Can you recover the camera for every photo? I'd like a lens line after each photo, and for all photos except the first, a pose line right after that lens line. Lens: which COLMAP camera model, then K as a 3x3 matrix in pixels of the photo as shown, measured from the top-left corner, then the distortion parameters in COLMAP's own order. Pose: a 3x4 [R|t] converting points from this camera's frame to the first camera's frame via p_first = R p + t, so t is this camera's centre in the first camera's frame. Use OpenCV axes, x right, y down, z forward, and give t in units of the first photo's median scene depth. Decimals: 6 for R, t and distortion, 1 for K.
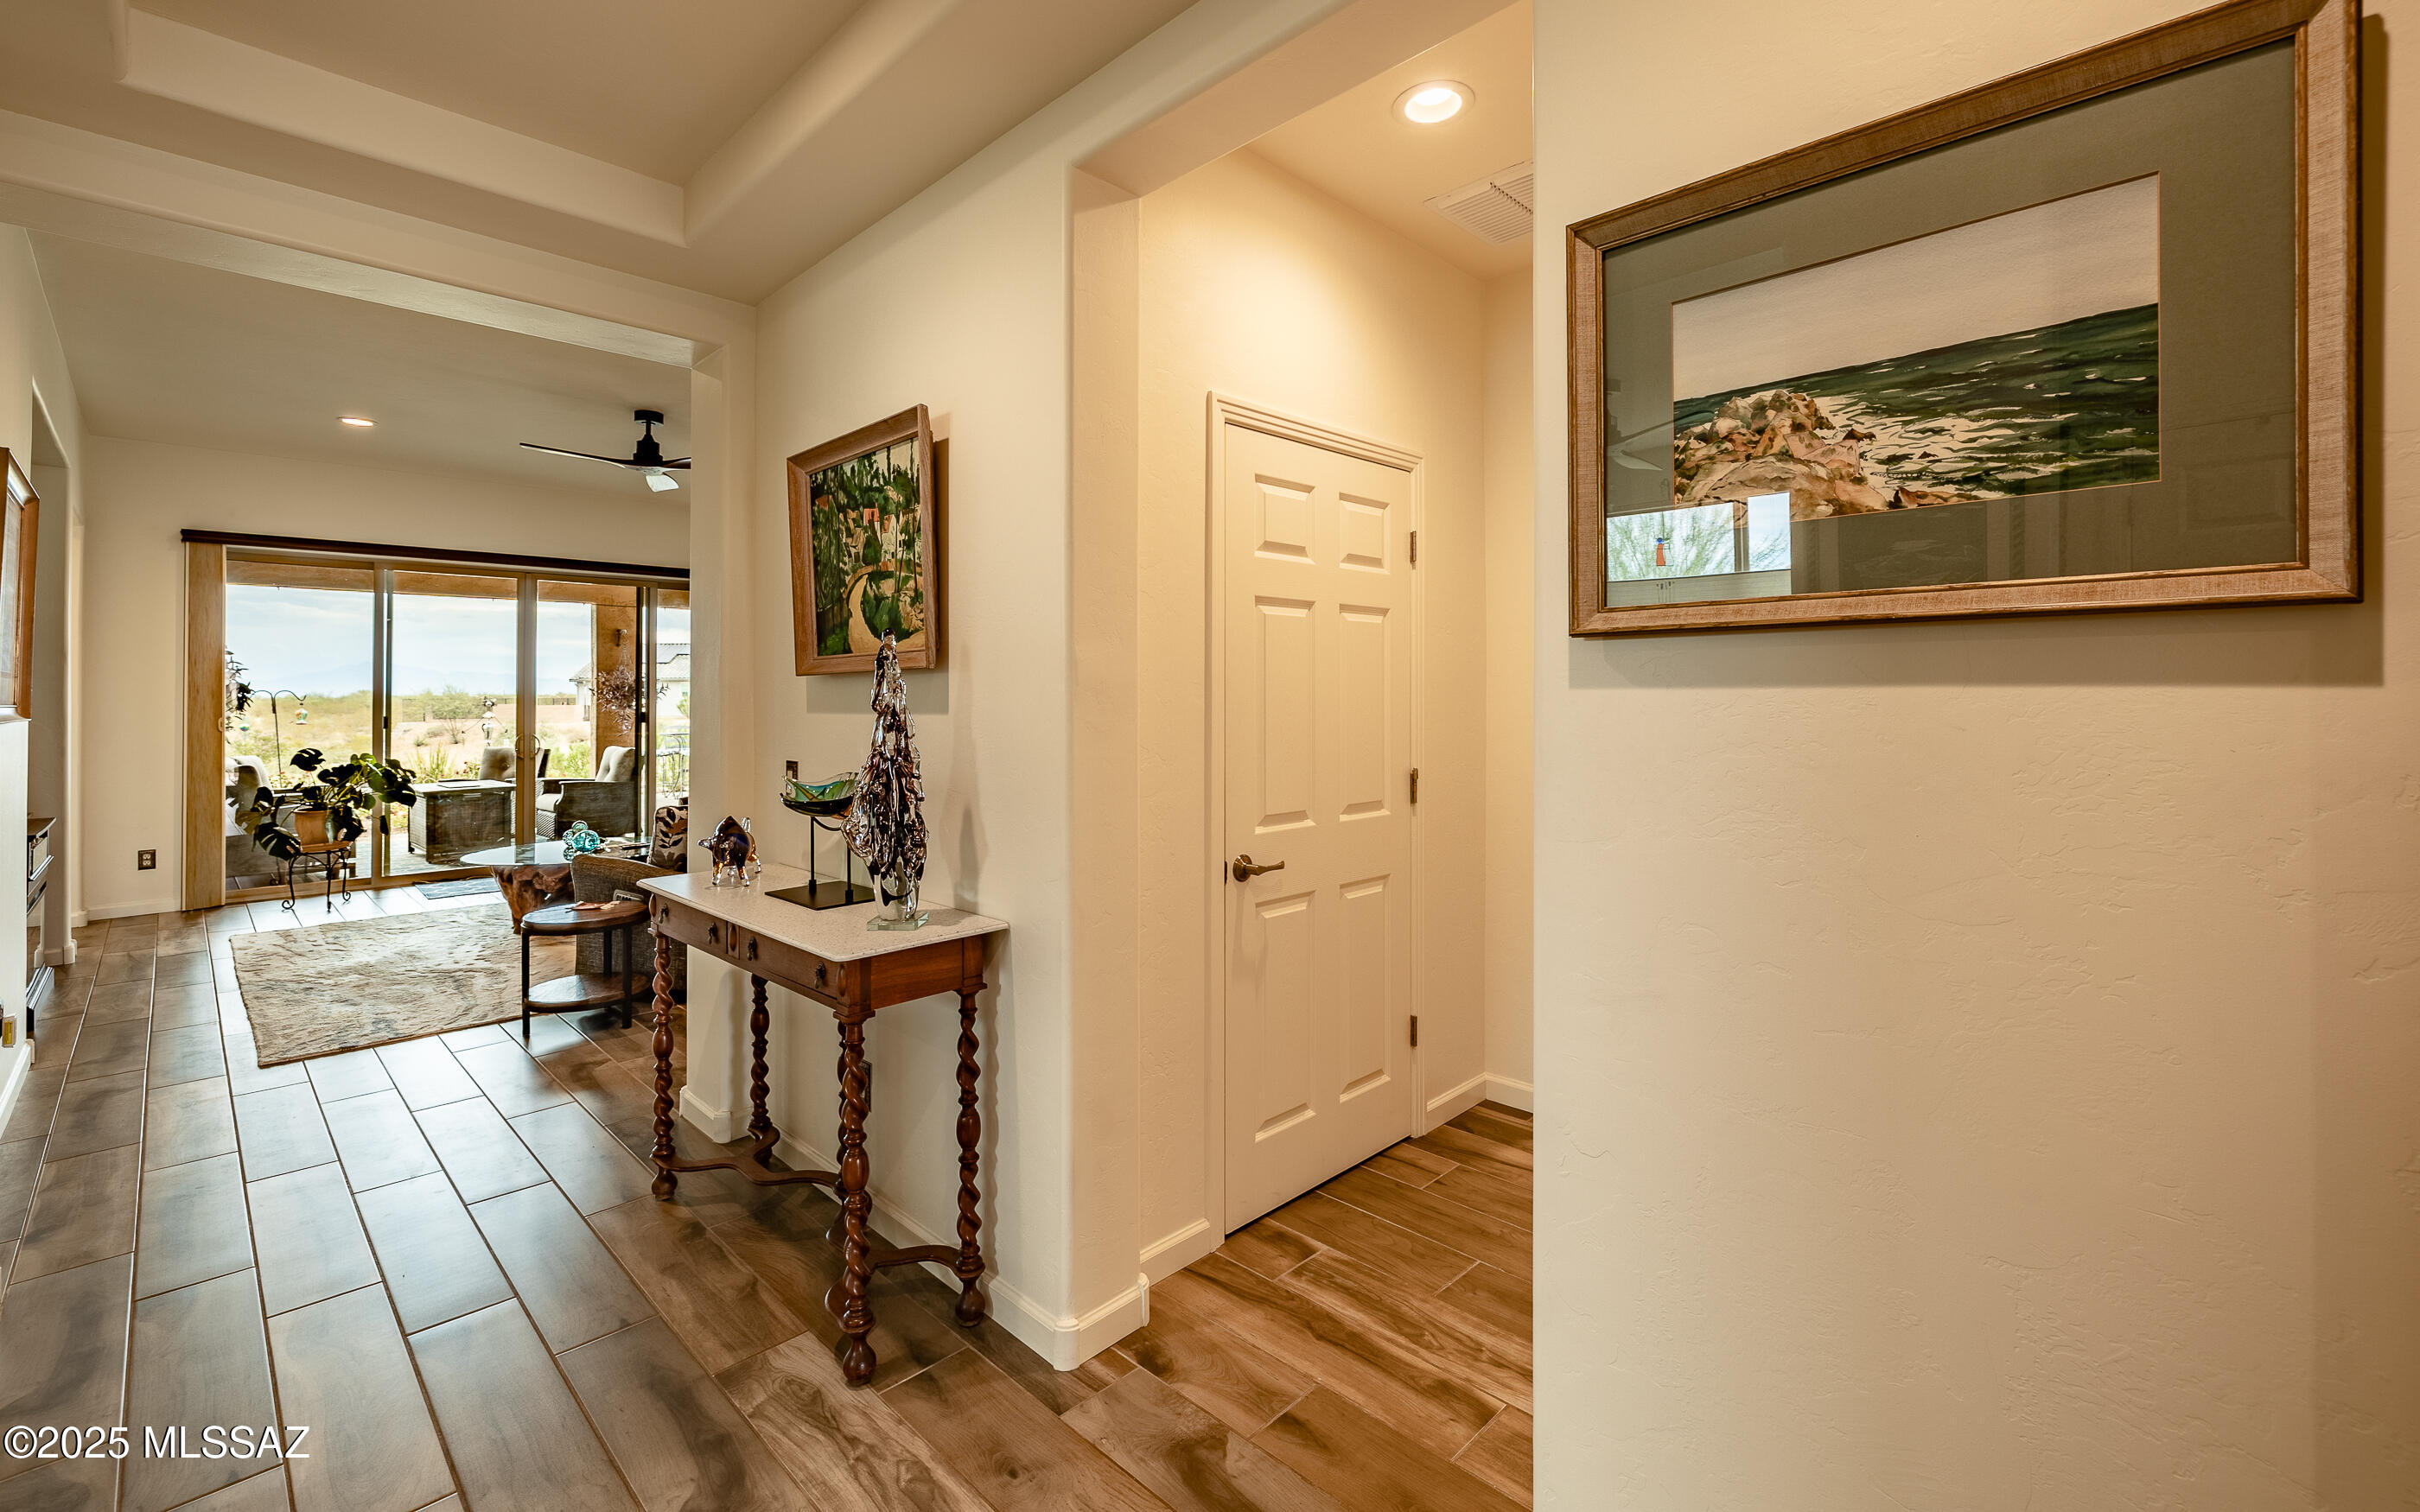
lens RADIAL K [[1043.1, 0, 1224.4], [0, 1043.1, 663.9], [0, 0, 1]] dist [-0.000856, -0.000272]
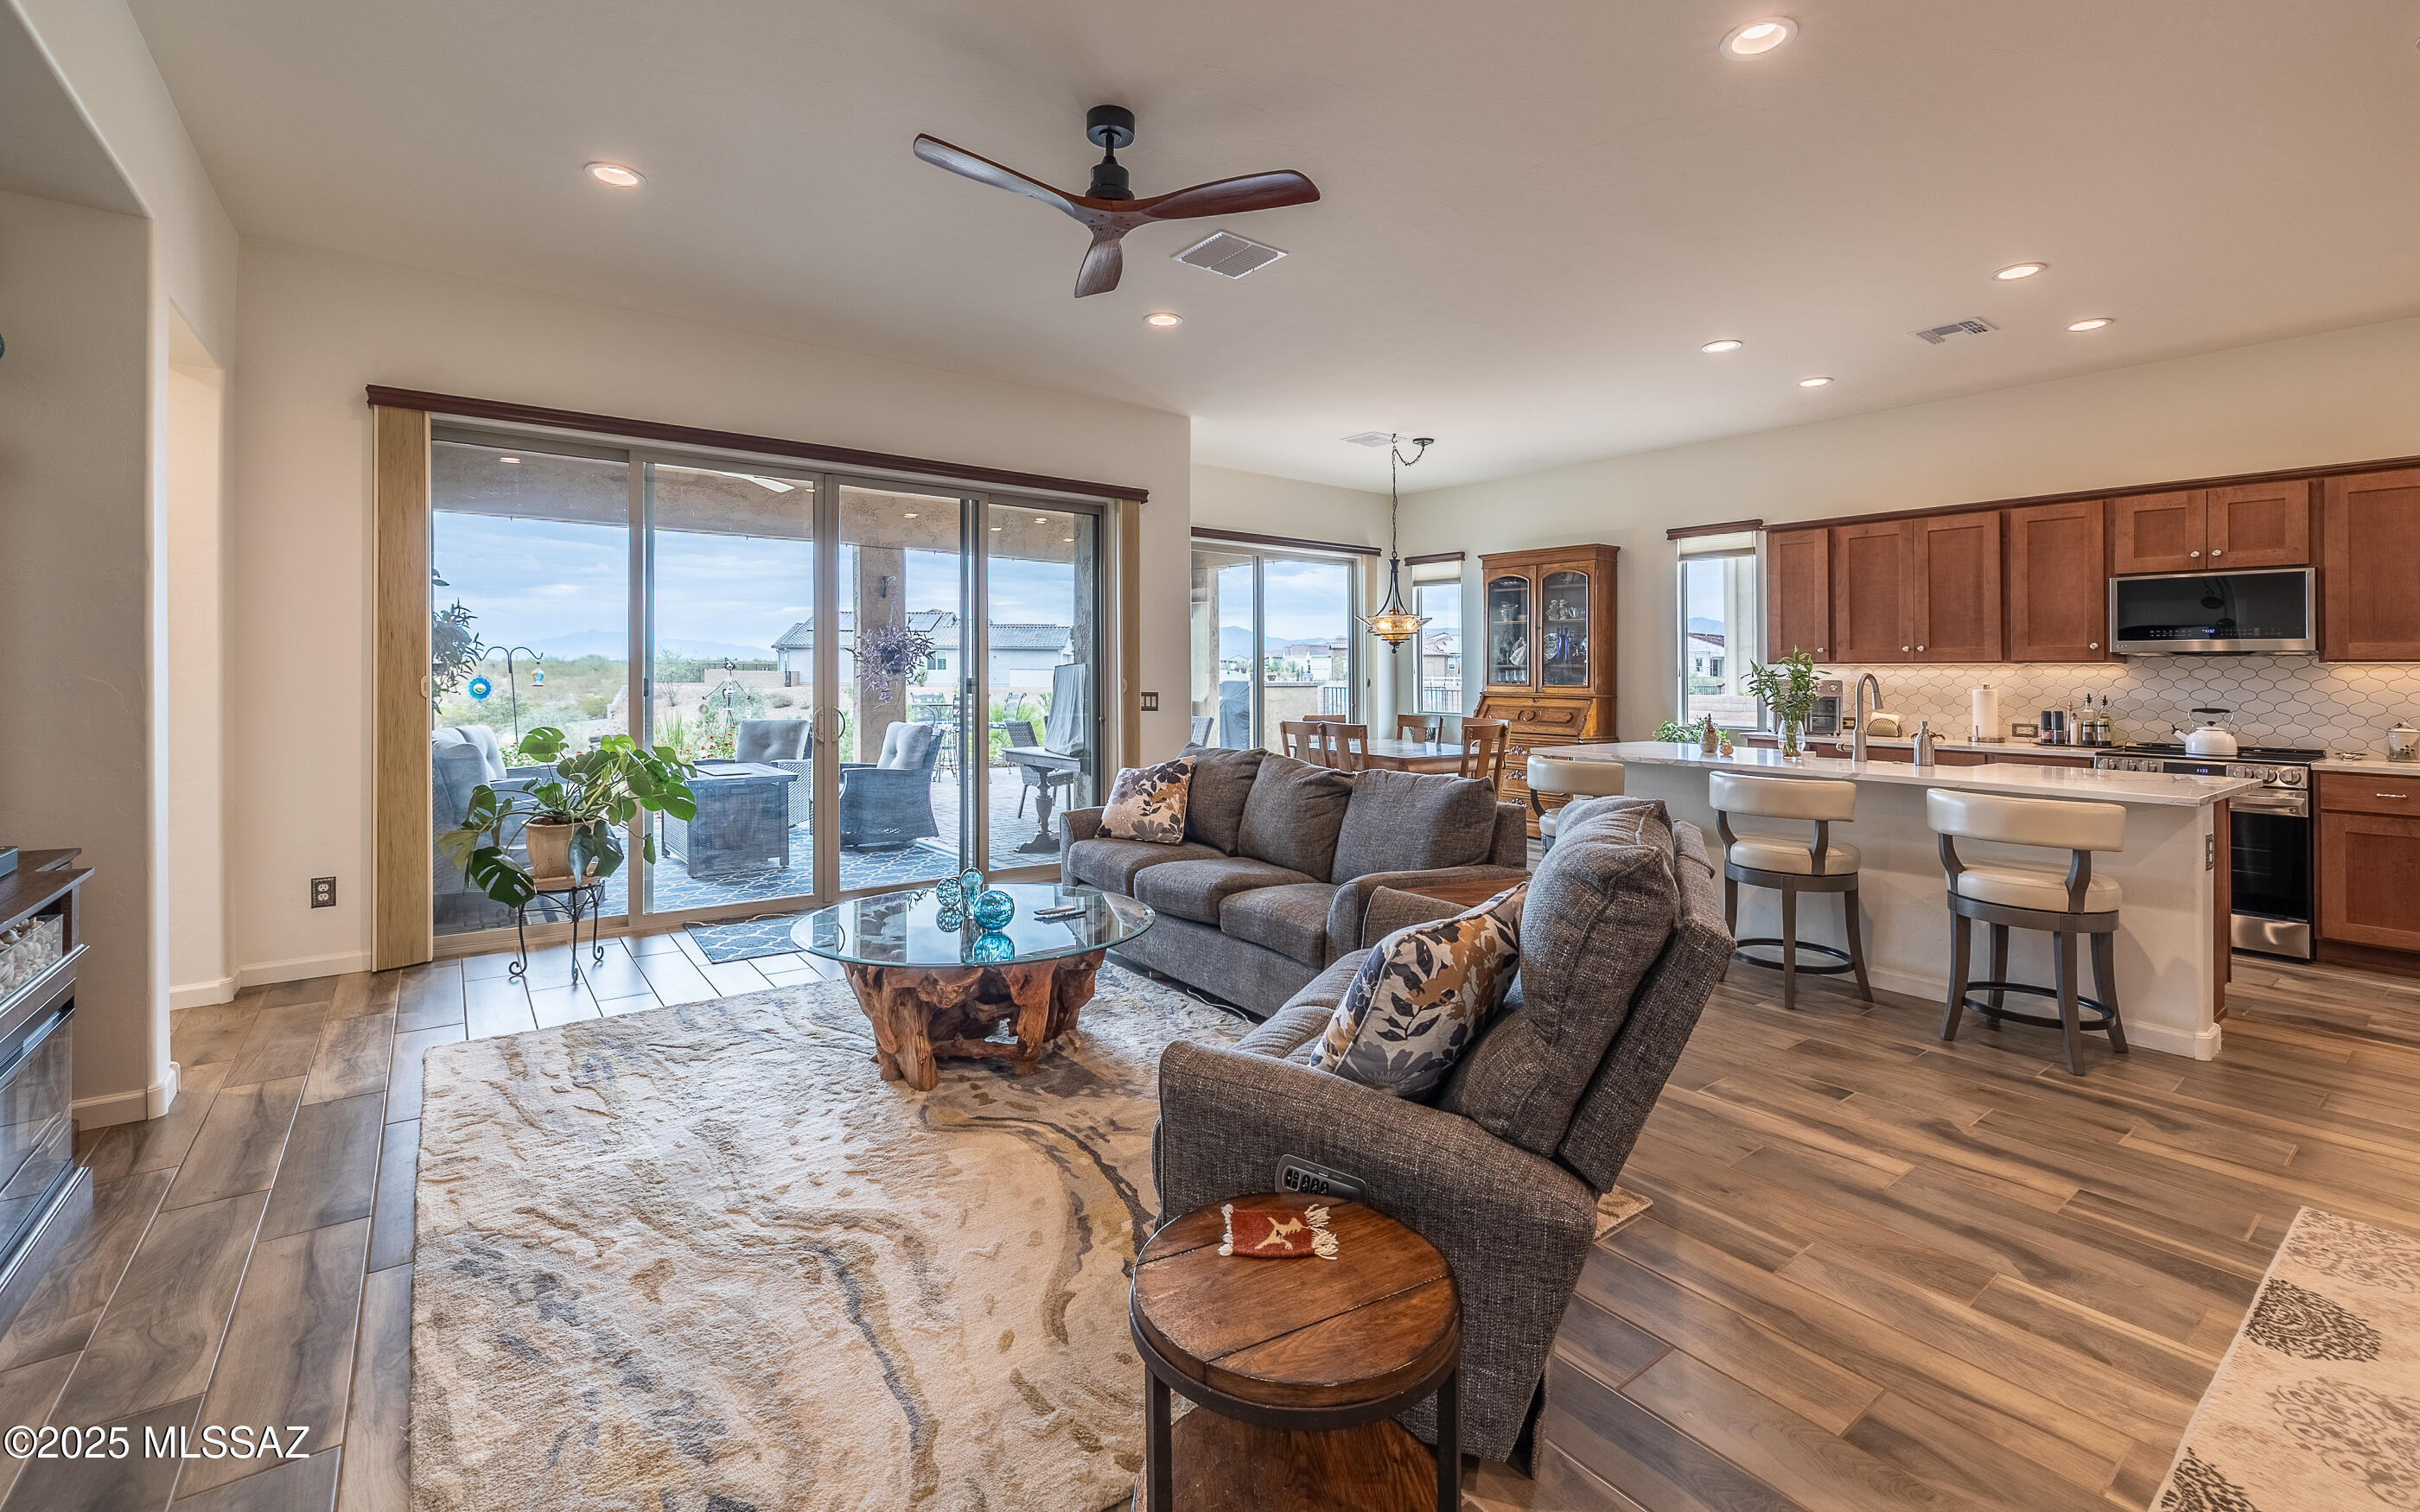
lens RADIAL K [[1043.1, 0, 1215.3], [0, 1043.1, 661.3], [0, 0, 1]] dist [-0.000856, -0.000272]
pose [[0.988604, 0.013063, -0.149974, -0.375029], [-0.009754, 0.999693, 0.022778, 0.022509], [0.150225, -0.021055, 0.988428, 0.429009]]
